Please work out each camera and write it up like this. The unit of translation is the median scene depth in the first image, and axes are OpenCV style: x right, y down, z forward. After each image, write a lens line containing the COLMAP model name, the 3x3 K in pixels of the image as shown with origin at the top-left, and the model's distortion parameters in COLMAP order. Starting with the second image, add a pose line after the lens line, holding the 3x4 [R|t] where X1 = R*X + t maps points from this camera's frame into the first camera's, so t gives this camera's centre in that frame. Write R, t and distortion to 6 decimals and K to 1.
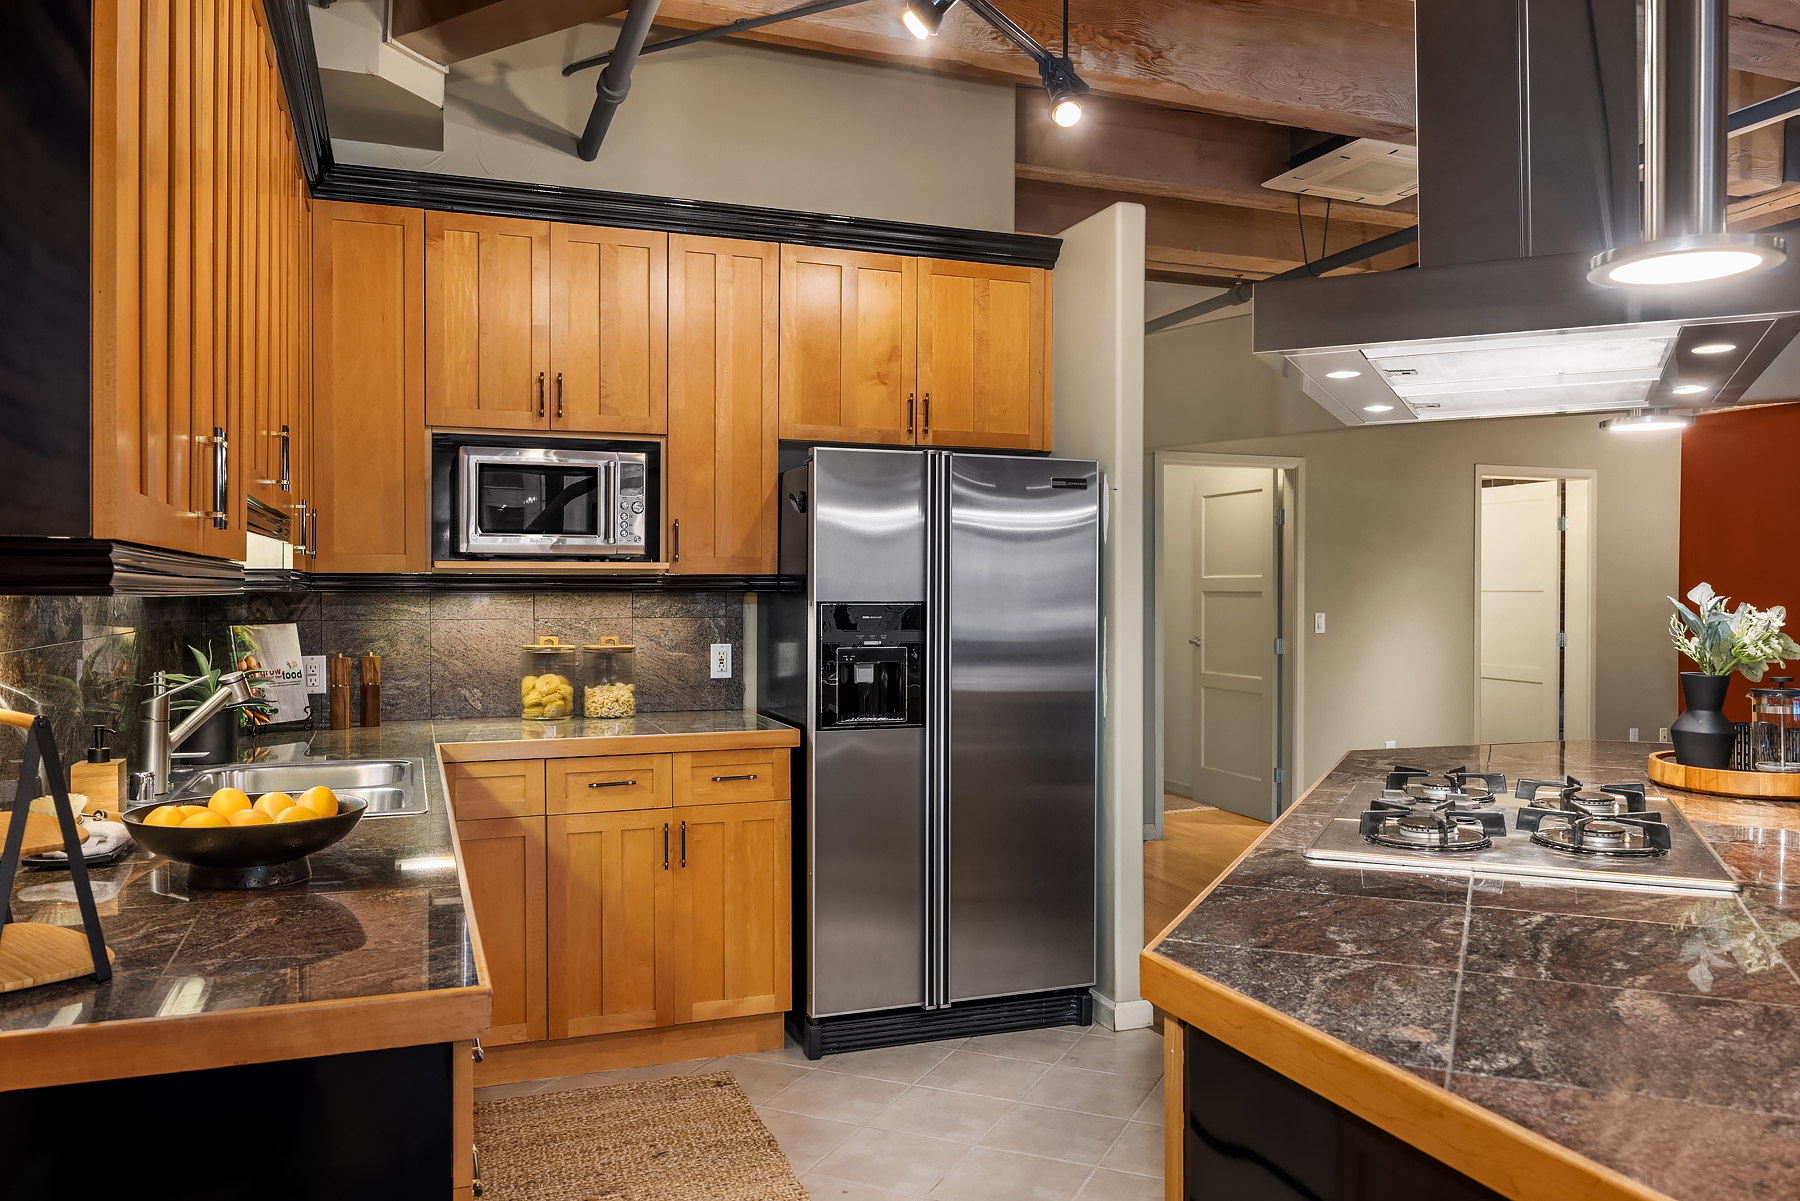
lens RADIAL K [[1354.9, 0, 895.2], [0, 1354.9, 604.0], [0, 0, 1]] dist [-0.002736, -0.002885]
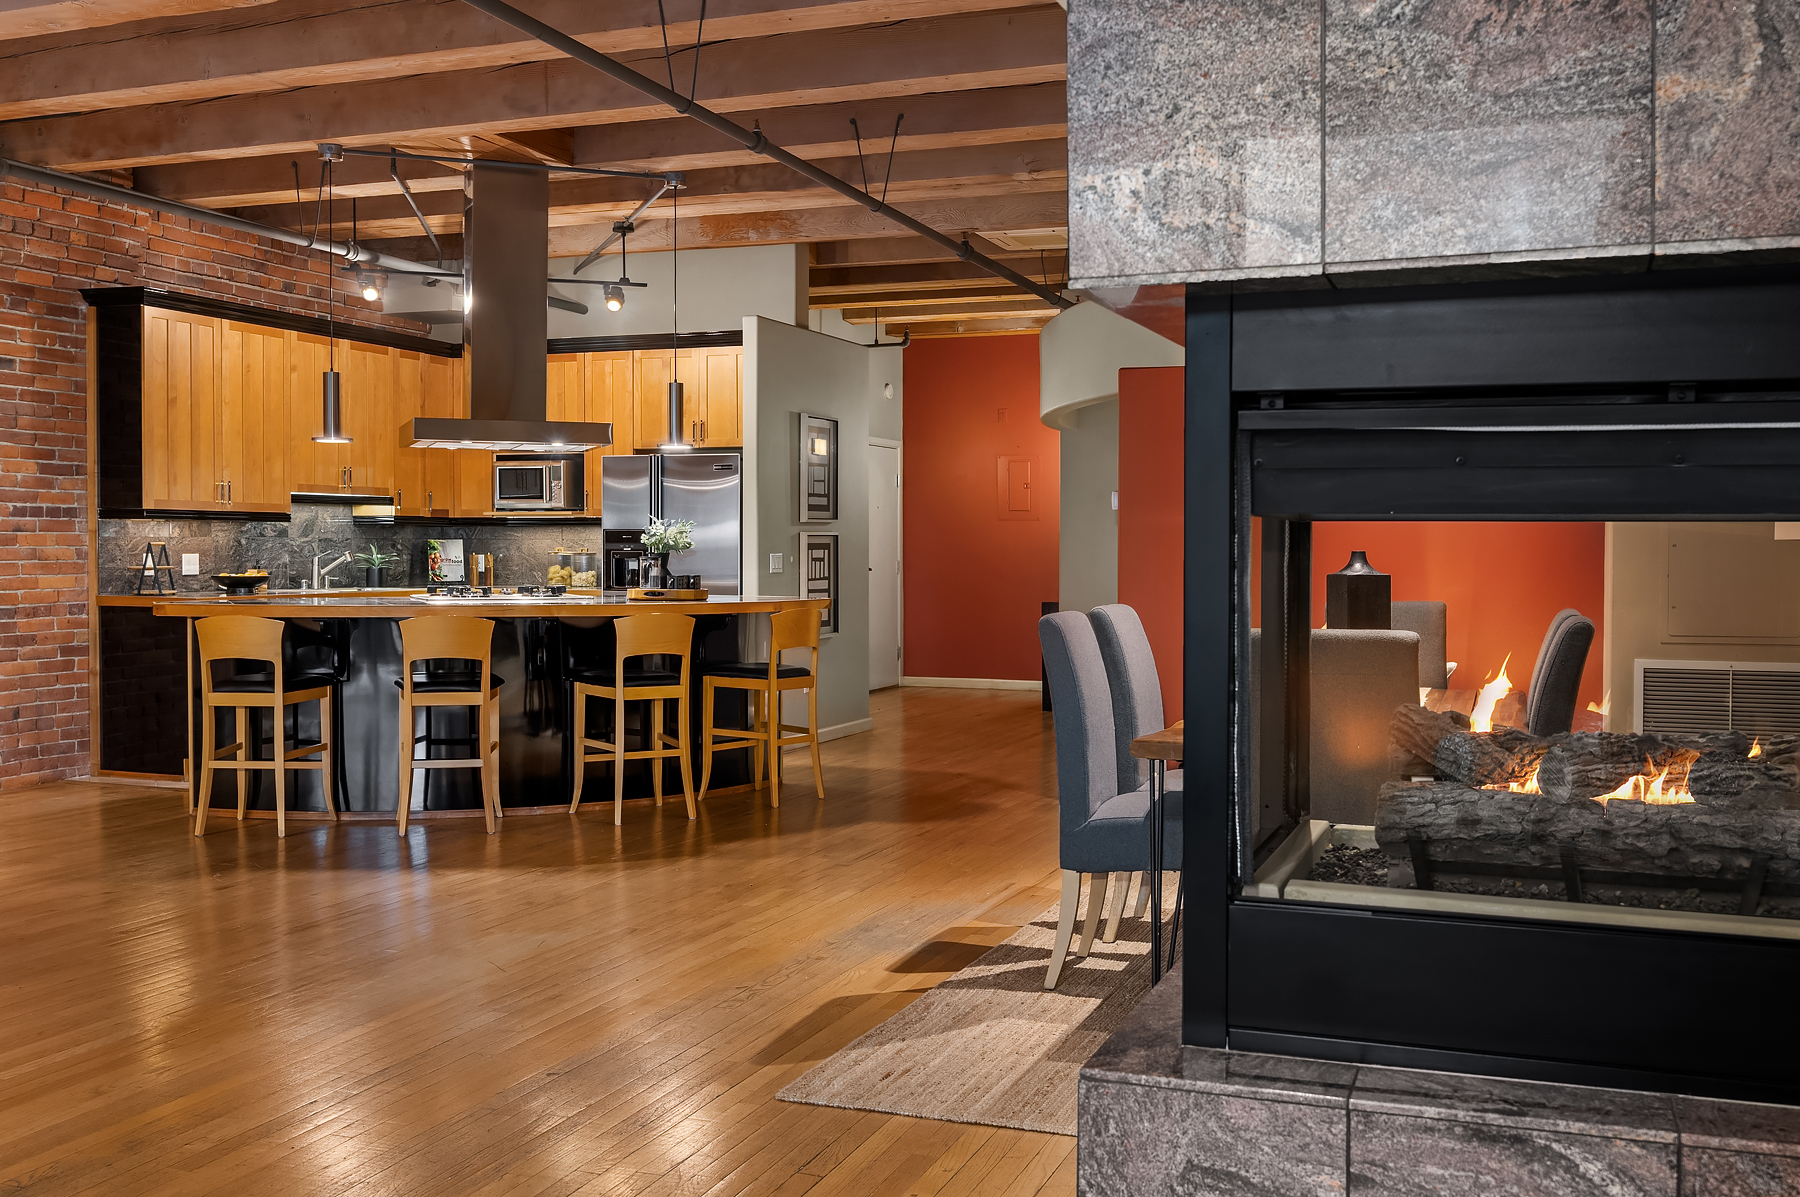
lens RADIAL K [[1784.0, 0, 888.8], [0, 1784.0, 592.6], [0, 0, 1]] dist [0.003140, 0.000000]
pose [[0.725954, 0.017862, -0.687512, 2.117652], [-0.011408, 0.999838, 0.013930, 0.051849], [0.687649, -0.002269, 0.726040, -0.689088]]
